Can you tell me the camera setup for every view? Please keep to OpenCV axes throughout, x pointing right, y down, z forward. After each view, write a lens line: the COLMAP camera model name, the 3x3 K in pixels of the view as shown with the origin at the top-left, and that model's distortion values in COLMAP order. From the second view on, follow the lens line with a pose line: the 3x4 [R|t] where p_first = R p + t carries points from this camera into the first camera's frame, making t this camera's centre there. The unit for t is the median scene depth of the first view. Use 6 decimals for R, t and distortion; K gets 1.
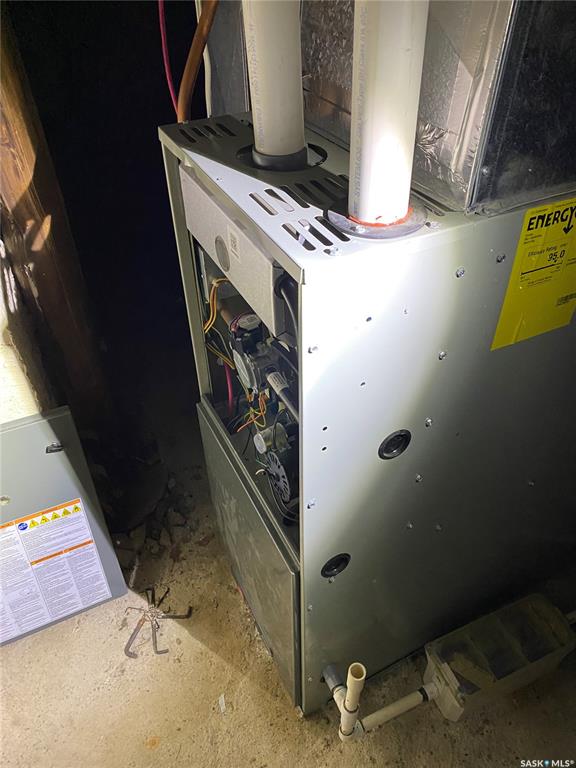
lens RADIAL K [[606.2, 0, 288.0], [0, 606.2, 384.0], [0, 0, 1]] dist [0.003712, 0.003213]
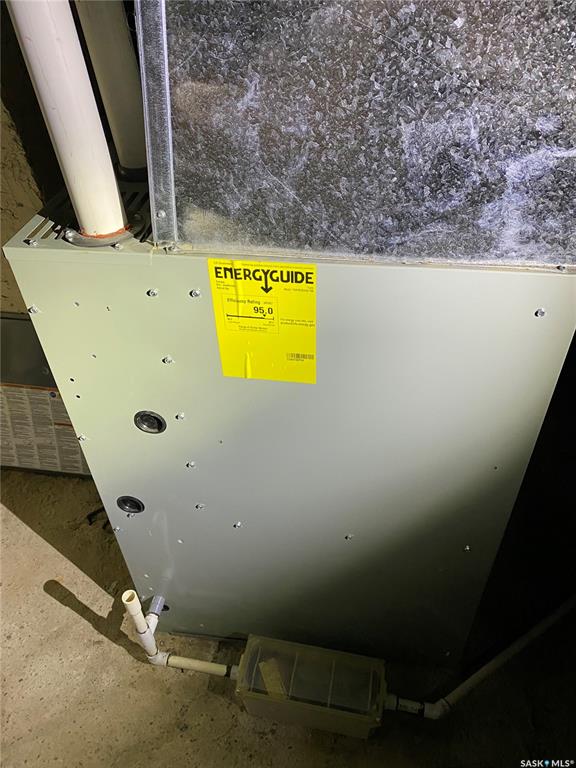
lens RADIAL K [[606.2, 0, 288.0], [0, 606.2, 384.0], [0, 0, 1]] dist [0.003712, 0.003213]
pose [[0.812082, 0.371353, -0.450133, 1.069514], [-0.356221, 0.926449, 0.121651, -0.250600], [0.462200, 0.061556, 0.884637, 0.077637]]
